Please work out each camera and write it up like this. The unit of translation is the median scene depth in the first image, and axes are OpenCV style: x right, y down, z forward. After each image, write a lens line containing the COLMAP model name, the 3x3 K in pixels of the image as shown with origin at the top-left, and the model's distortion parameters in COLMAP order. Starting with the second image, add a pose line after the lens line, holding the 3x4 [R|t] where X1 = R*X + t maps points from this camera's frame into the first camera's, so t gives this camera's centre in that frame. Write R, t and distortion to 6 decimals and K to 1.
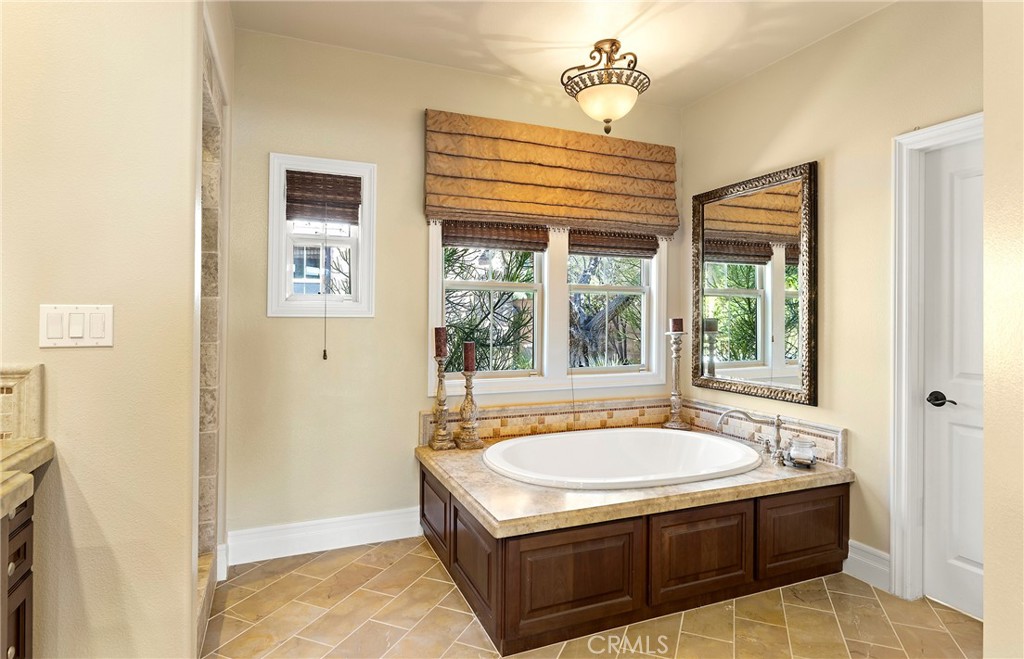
lens RADIAL K [[567.5, 0, 512.8], [0, 567.5, 308.3], [0, 0, 1]] dist [0.013755, 0.000018]
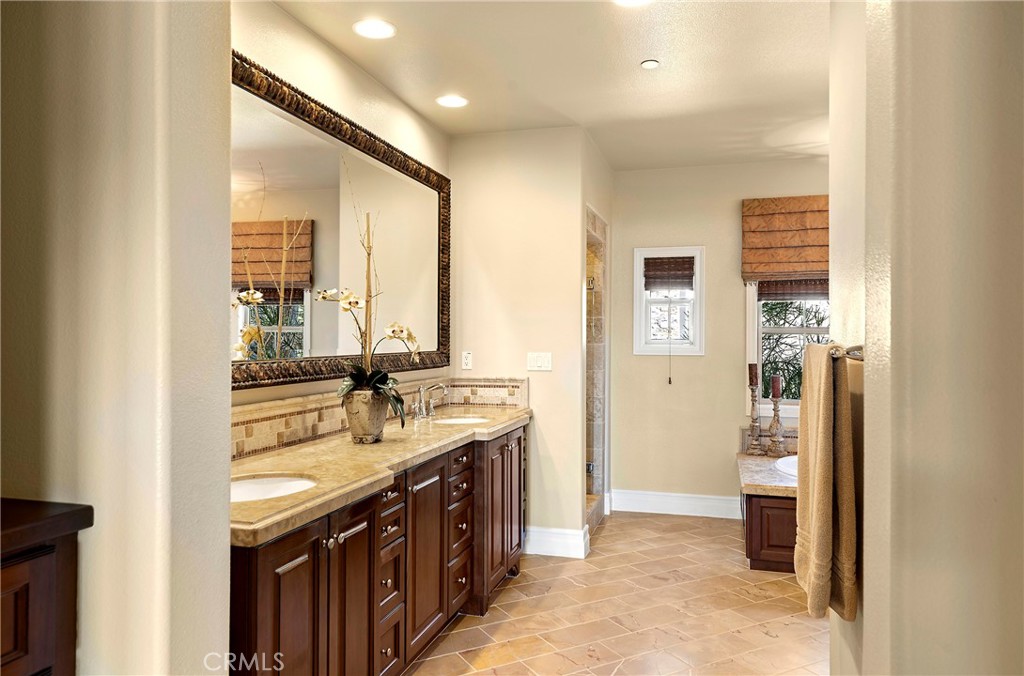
lens RADIAL K [[727.0, 0, 511.5], [0, 727.0, 337.6], [0, 0, 1]] dist [0.003185, -0.000005]
pose [[0.784668, -0.001569, -0.619914, 0.491049], [0.007006, 0.999955, 0.006337, -0.042952], [0.619877, -0.009315, 0.784644, -0.693774]]
